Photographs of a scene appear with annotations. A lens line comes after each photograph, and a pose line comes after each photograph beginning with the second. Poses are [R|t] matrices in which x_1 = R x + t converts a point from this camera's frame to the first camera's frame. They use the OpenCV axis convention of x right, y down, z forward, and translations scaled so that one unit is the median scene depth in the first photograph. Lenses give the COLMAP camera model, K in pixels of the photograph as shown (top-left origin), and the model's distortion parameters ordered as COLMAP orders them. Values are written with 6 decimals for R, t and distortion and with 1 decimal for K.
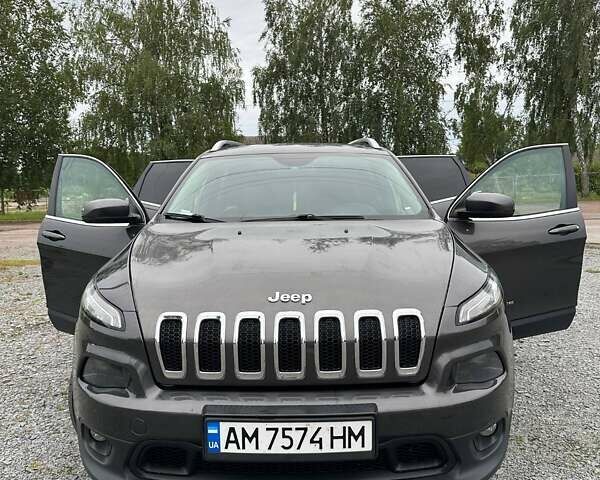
lens RADIAL K [[559.6, 0, 300.3], [0, 559.6, 226.0], [0, 0, 1]] dist [0.122285, -0.239826]
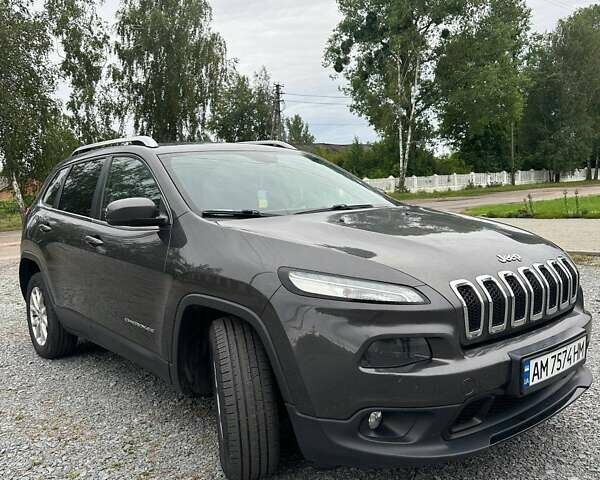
lens RADIAL K [[556.7, 0, 295.3], [0, 556.7, 240.4], [0, 0, 1]] dist [0.173280, -0.372217]
pose [[0.757127, -0.075869, 0.648847, -1.118710], [0.082877, 0.996363, 0.019795, 0.028009], [-0.647989, 0.038787, 0.760661, 0.358389]]
